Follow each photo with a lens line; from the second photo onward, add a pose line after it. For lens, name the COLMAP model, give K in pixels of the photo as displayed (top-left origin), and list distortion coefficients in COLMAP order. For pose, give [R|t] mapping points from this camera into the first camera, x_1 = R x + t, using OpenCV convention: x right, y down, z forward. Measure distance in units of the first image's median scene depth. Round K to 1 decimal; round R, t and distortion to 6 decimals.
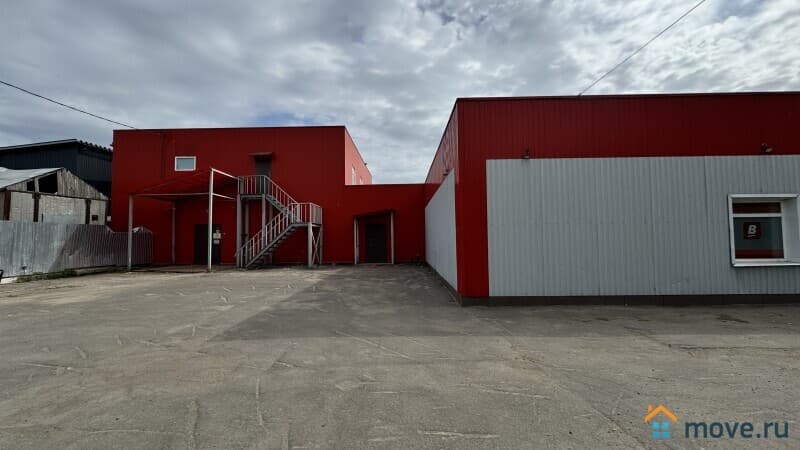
lens RADIAL K [[321.3, 0, 398.6], [0, 321.3, 222.7], [0, 0, 1]] dist [0.015751, -0.000129]
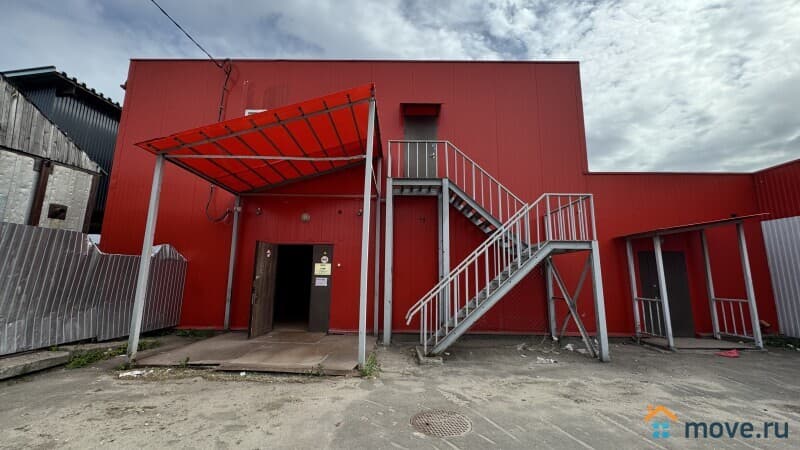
lens RADIAL K [[321.3, 0, 400.3], [0, 321.3, 225.4], [0, 0, 1]] dist [0.015751, -0.000129]
pose [[0.999606, 0.027911, 0.002807, -0.519365], [-0.027420, 0.993295, -0.112304, 0.031005], [-0.005922, 0.112183, 0.993670, 0.603401]]
